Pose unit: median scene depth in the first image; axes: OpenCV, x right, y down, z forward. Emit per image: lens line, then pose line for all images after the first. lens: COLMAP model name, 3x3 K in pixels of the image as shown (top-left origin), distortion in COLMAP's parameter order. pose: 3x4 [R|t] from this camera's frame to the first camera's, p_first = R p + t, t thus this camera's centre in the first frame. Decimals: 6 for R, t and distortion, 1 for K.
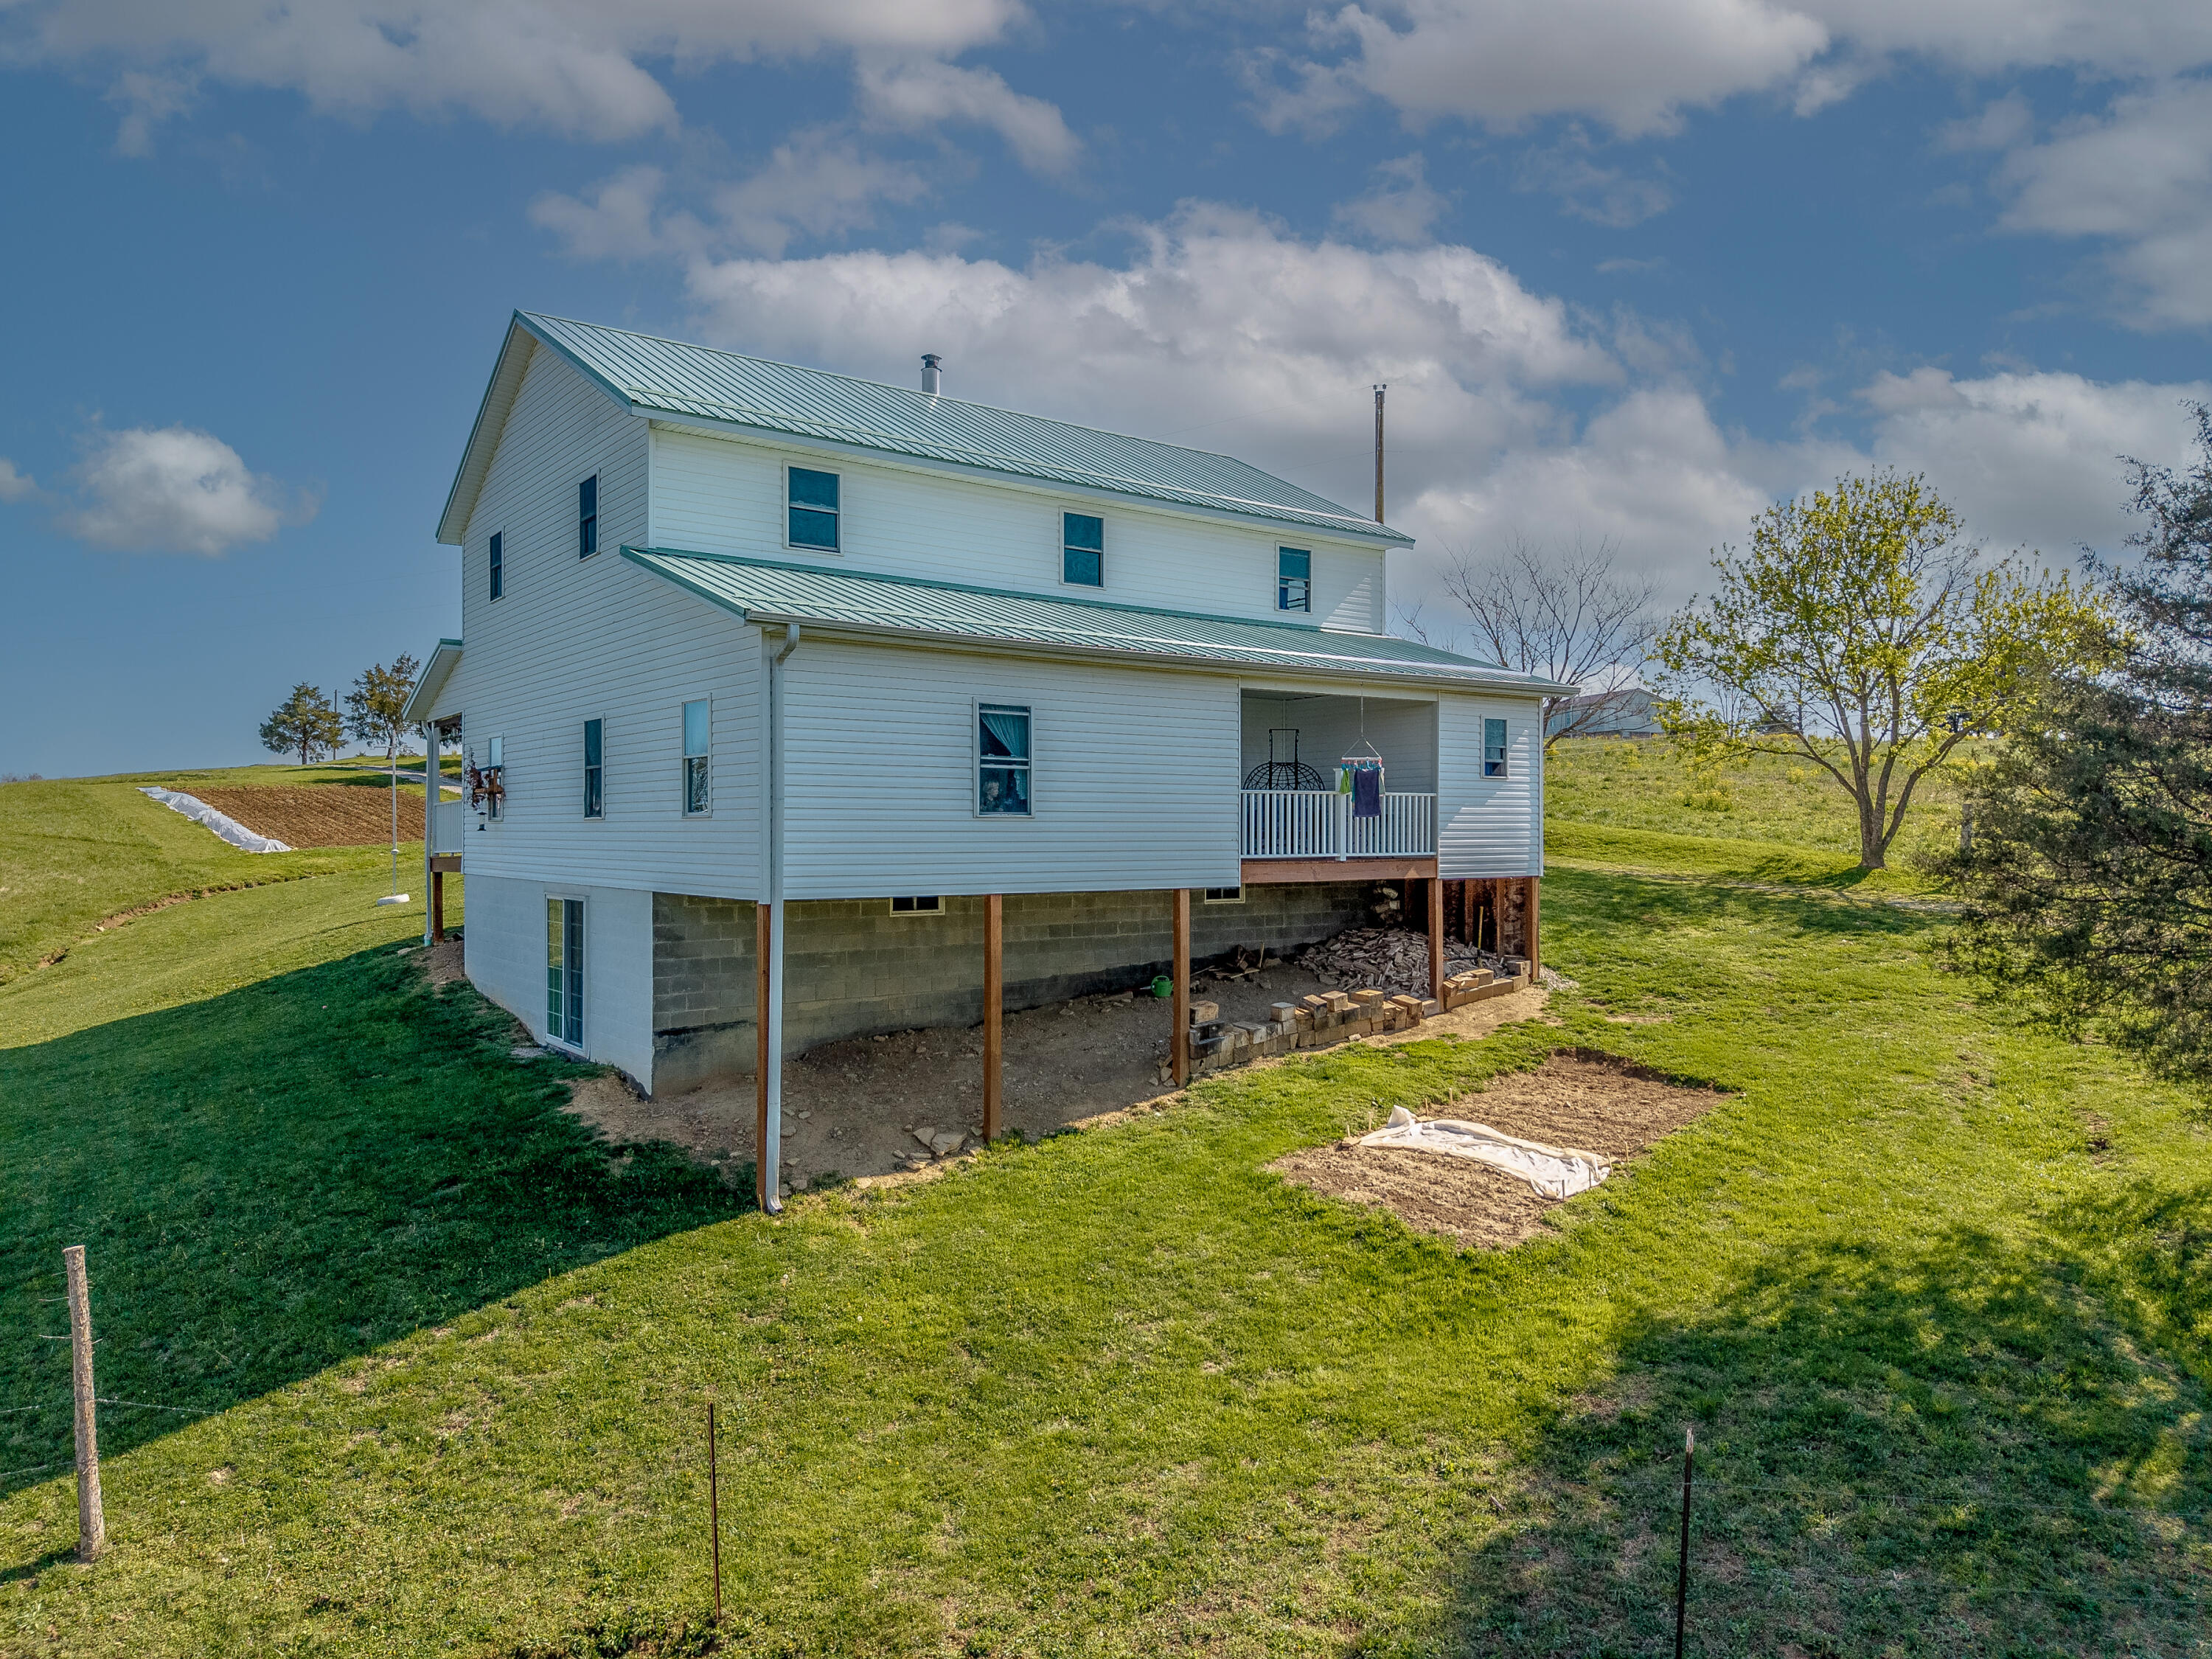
lens RADIAL K [[1477.3, 0, 1106.0], [0, 1477.3, 829.5], [0, 0, 1]] dist [0.049063, -0.057926]
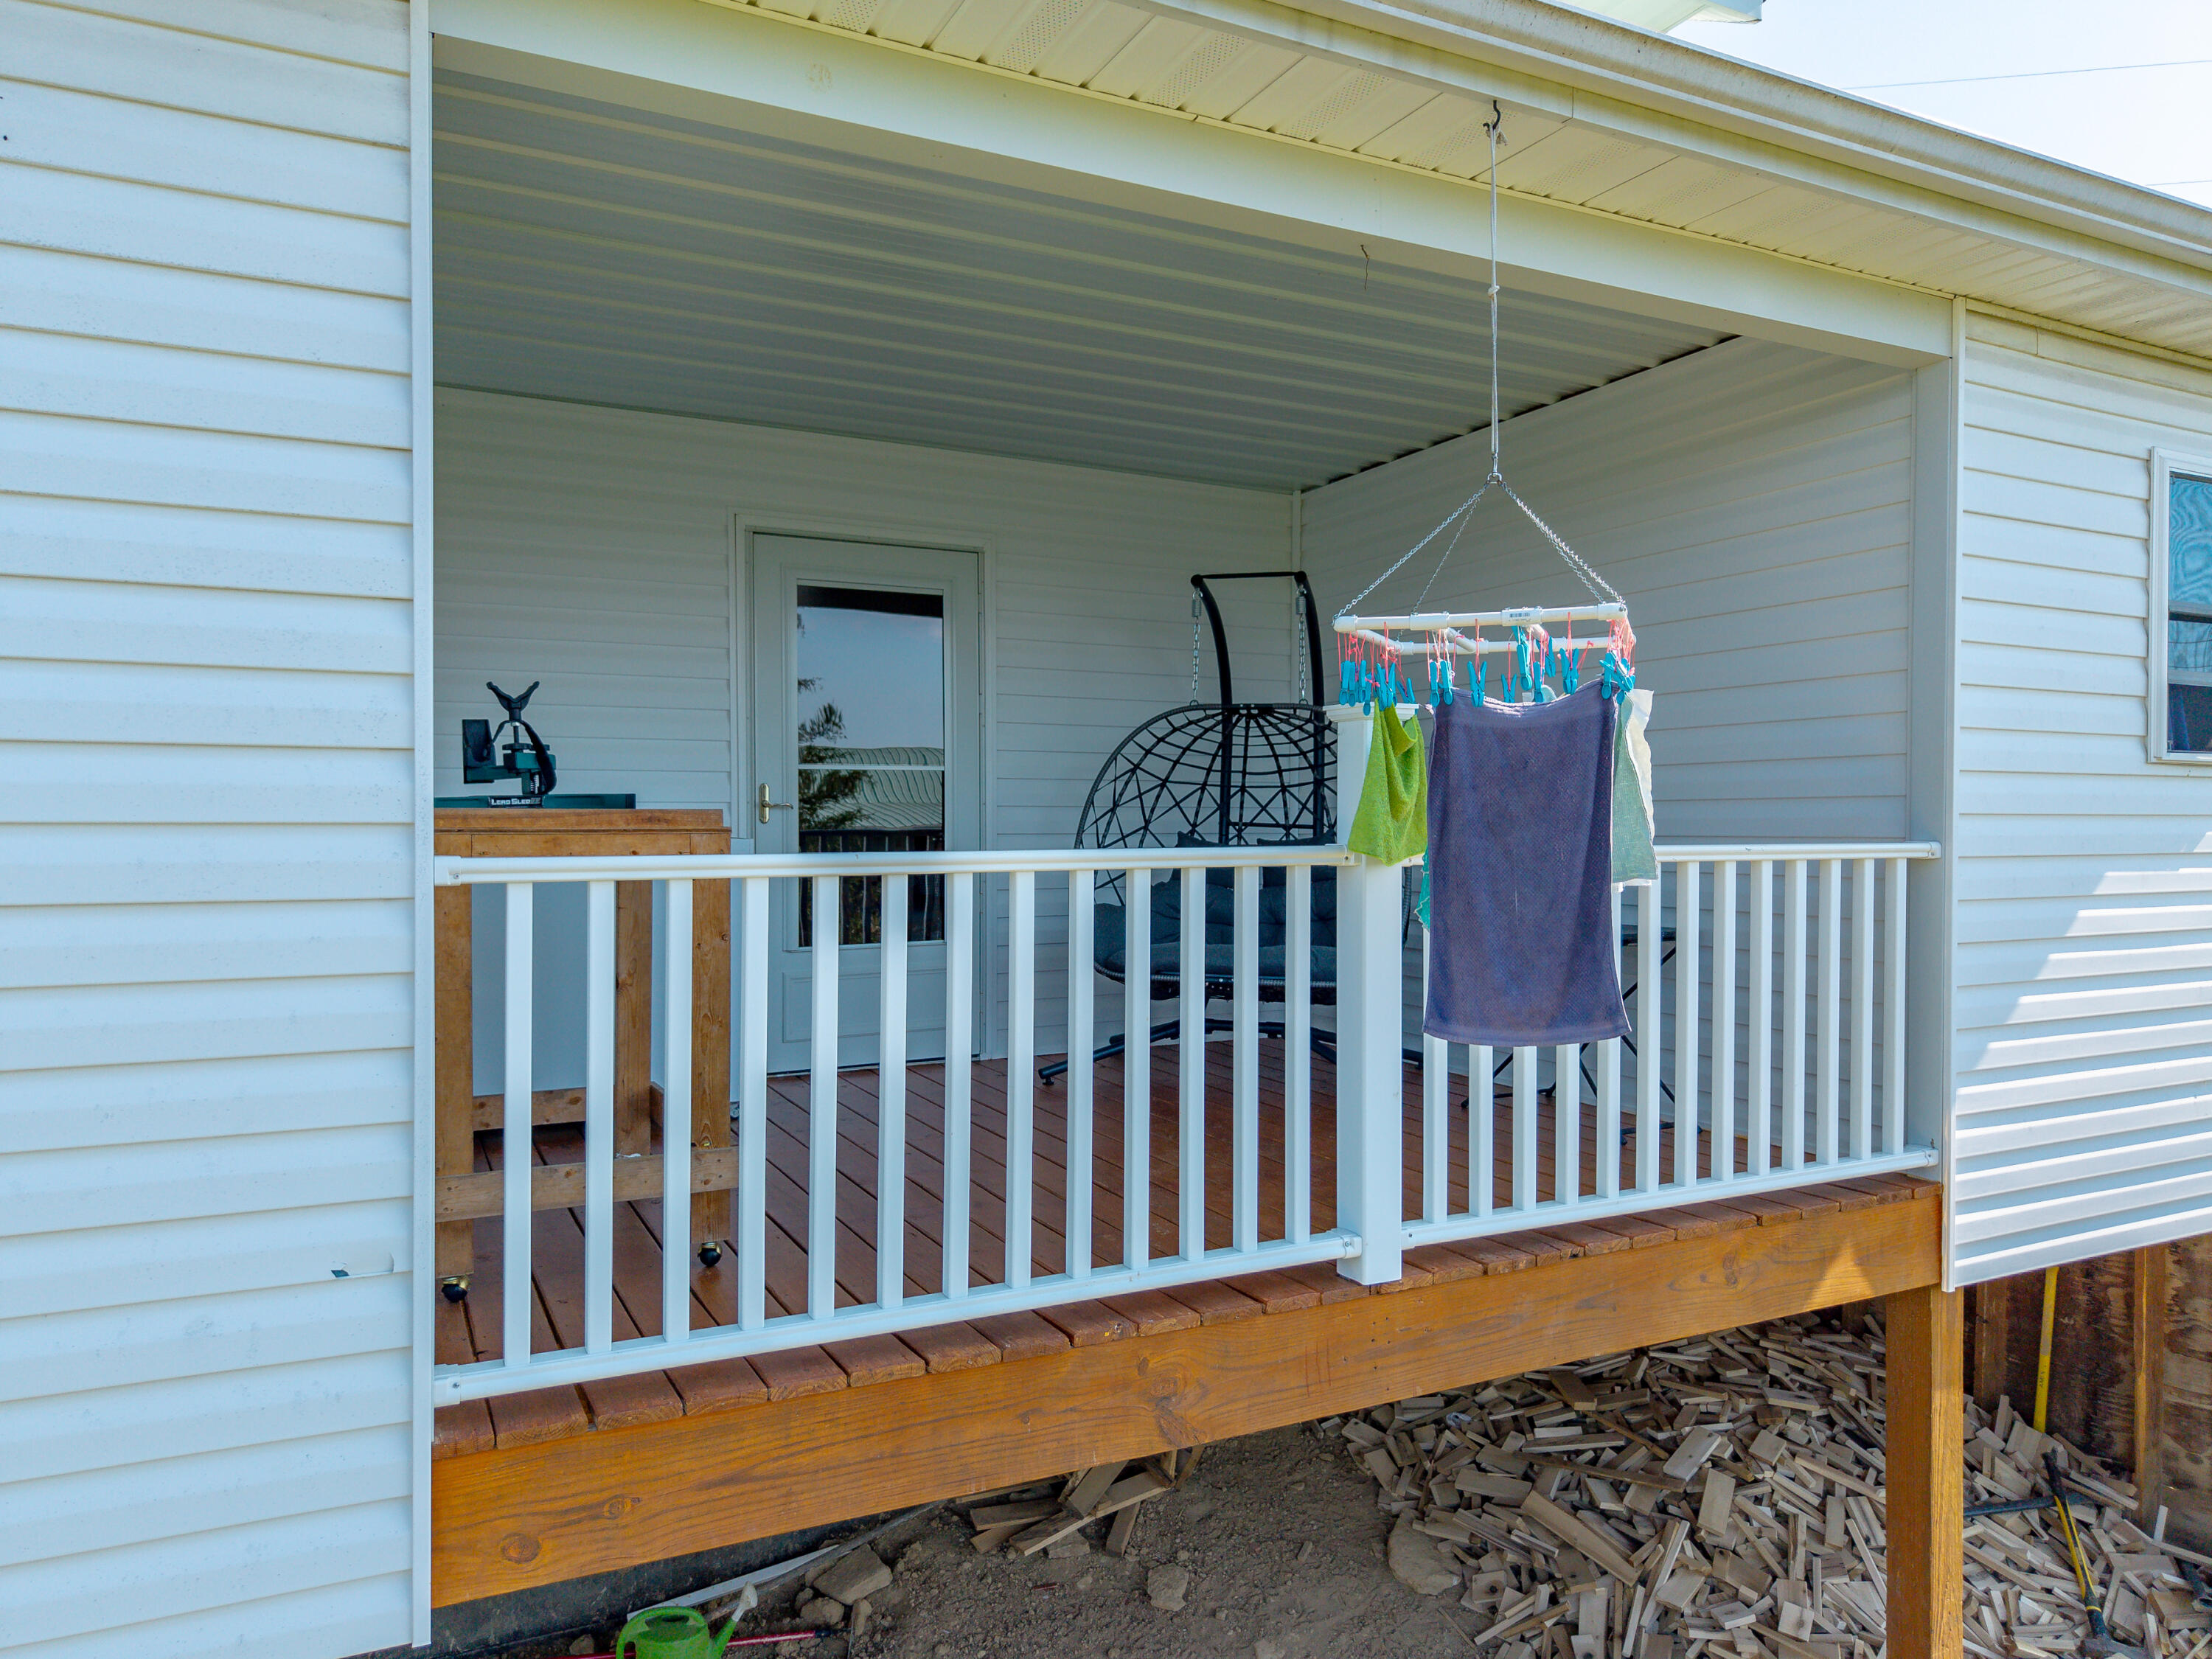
lens RADIAL K [[1477.3, 0, 1106.0], [0, 1477.3, 829.5], [0, 0, 1]] dist [0.049063, -0.057926]
pose [[0.985478, 0.004445, -0.169747, 0.164993], [-0.003042, 0.999959, 0.008524, -0.030281], [0.169778, -0.007884, 0.985451, 0.874588]]
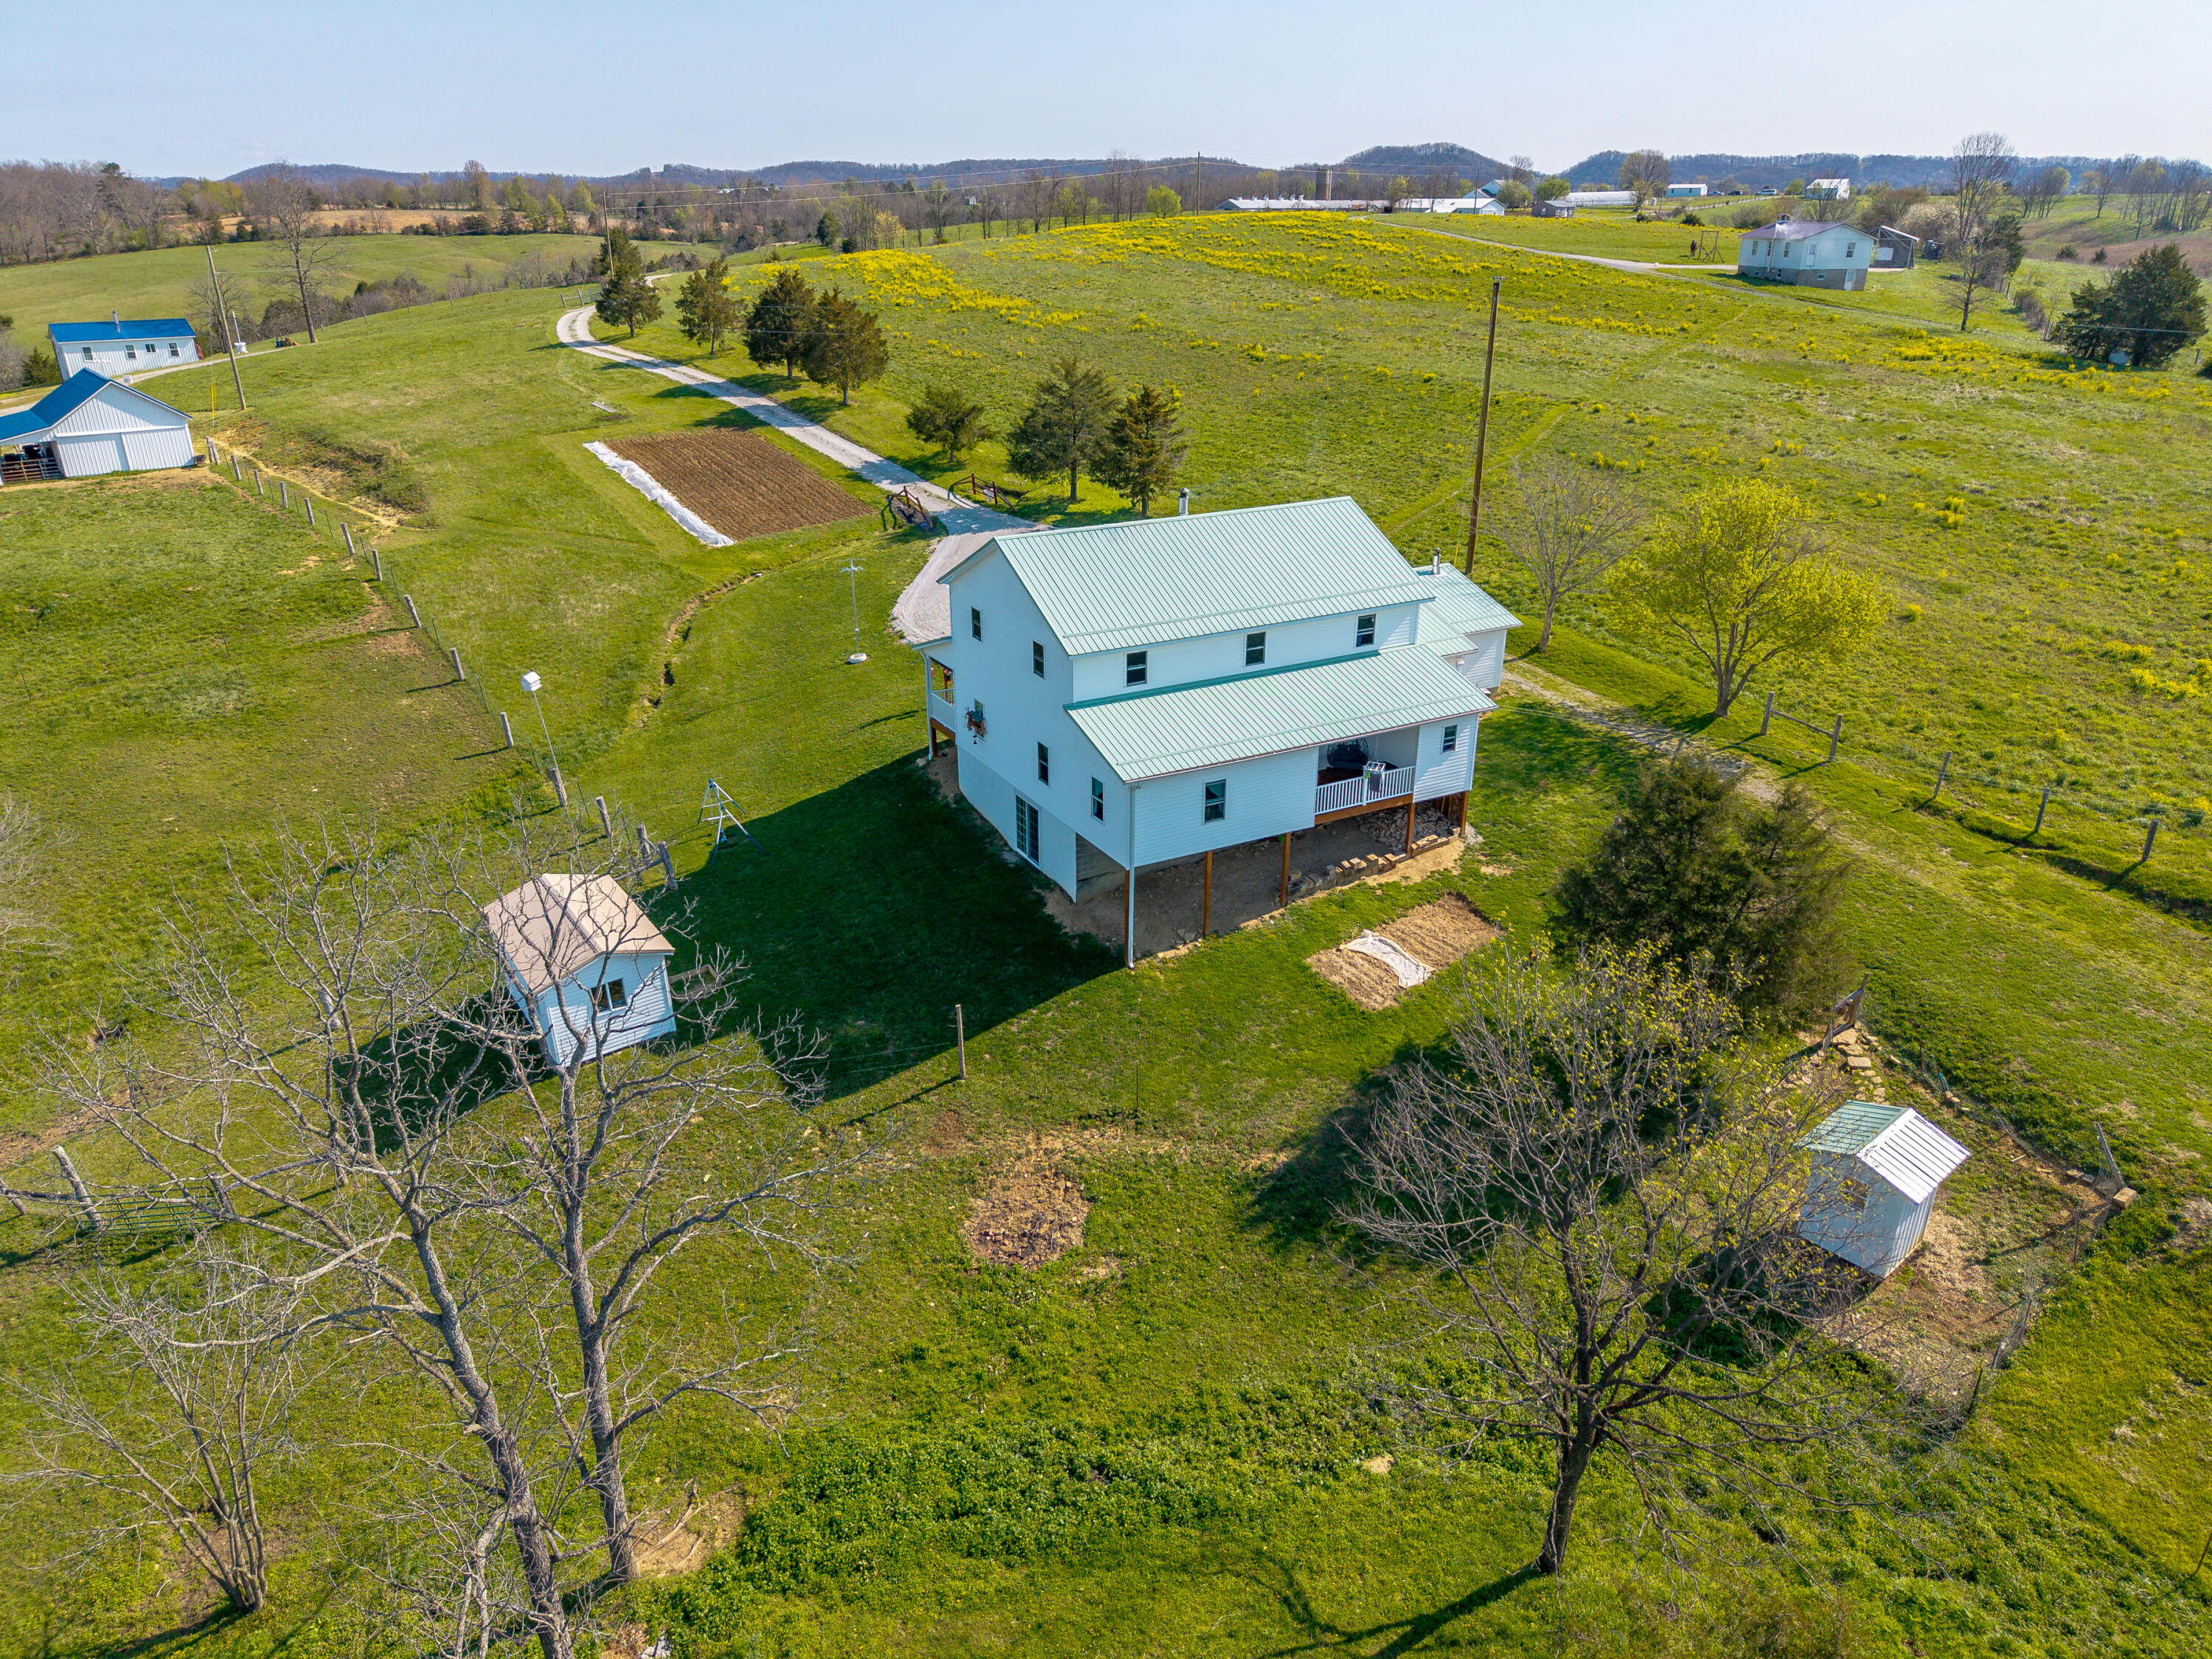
lens RADIAL K [[1524.2, 0, 1106.0], [0, 1524.2, 829.5], [0, 0, 1]] dist [0.236965, -0.065187]
pose [[0.991330, 0.052708, -0.120358, 0.056034], [0.000334, 0.915000, 0.403453, -0.934748], [0.131392, -0.399996, 0.907050, -1.254161]]
